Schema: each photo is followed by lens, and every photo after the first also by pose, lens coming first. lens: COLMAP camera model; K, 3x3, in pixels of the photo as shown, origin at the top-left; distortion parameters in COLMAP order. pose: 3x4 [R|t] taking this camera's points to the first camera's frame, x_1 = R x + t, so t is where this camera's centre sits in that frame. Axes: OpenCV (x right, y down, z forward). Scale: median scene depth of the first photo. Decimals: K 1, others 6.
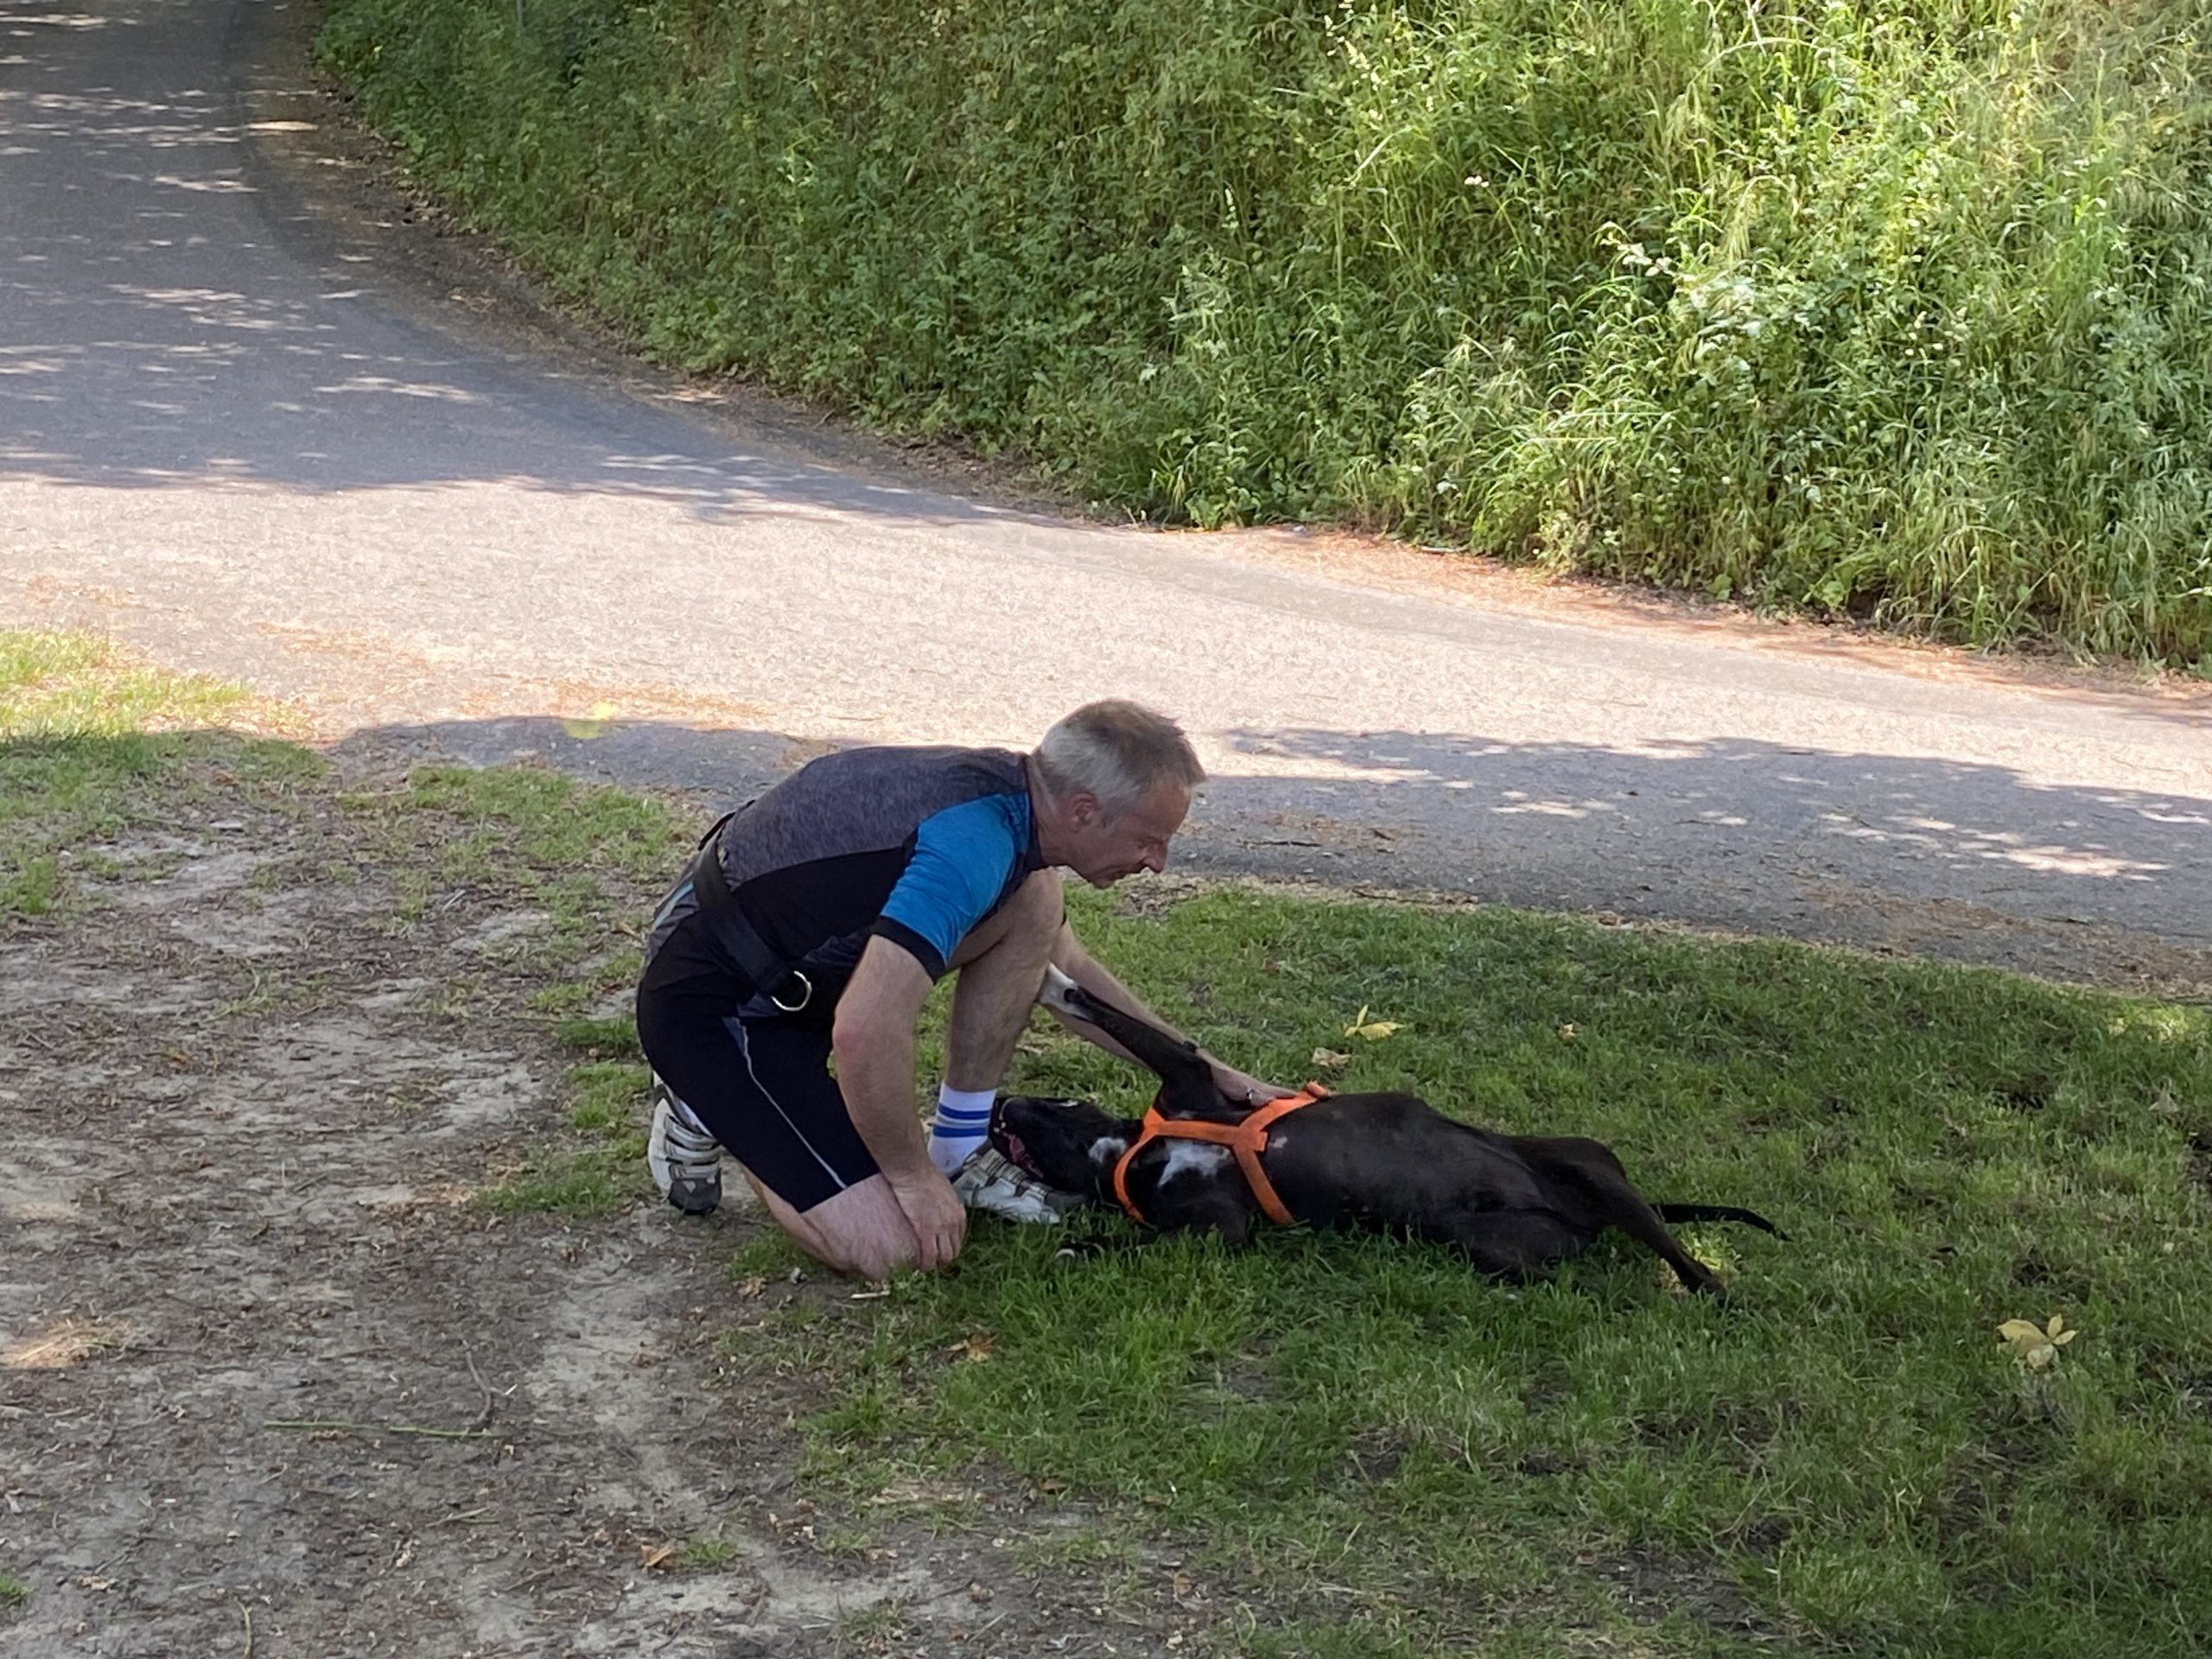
lens RADIAL K [[4086.4, 0, 1106.0], [0, 4086.4, 829.5], [0, 0, 1]] dist [-0.045944, 1.581823]
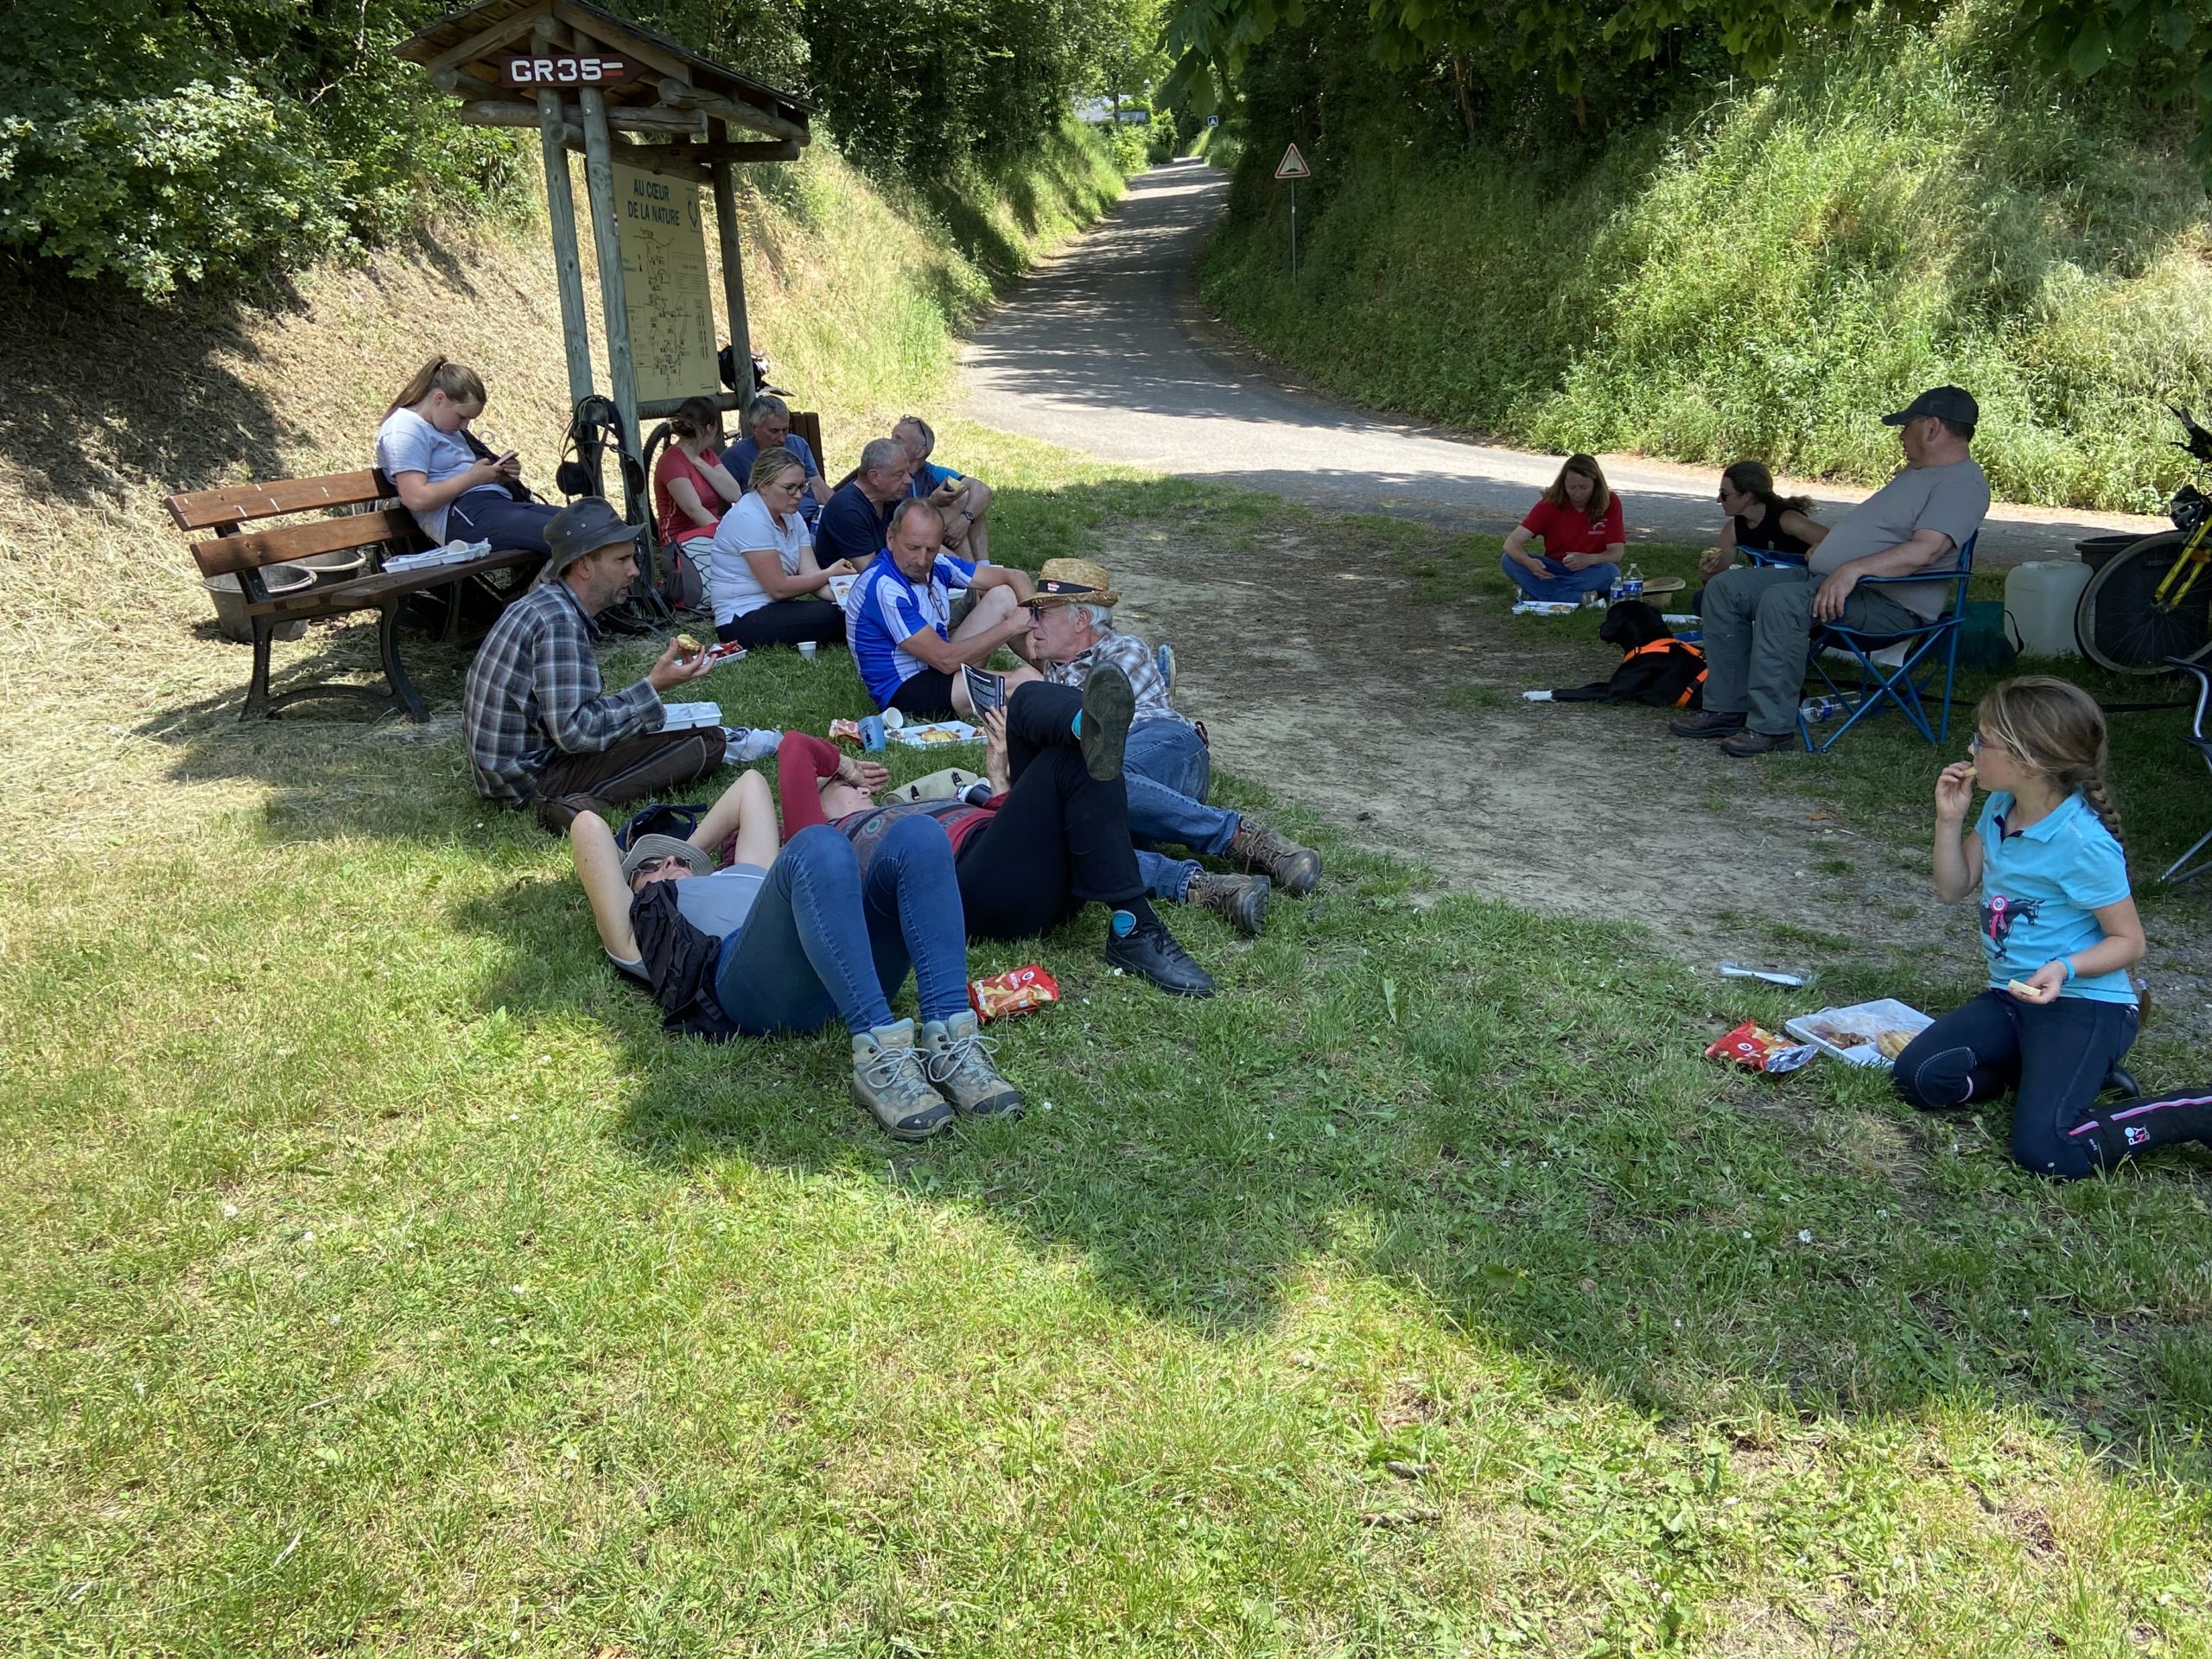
lens RADIAL K [[1838.9, 0, 1106.0], [0, 1838.9, 829.5], [0, 0, 1]] dist [0.125150, -0.172220]
pose [[0.981380, 0.022028, -0.190807, -0.046430], [-0.004554, 0.995791, 0.091537, 0.069239], [0.192021, -0.088964, 0.977350, -0.339260]]
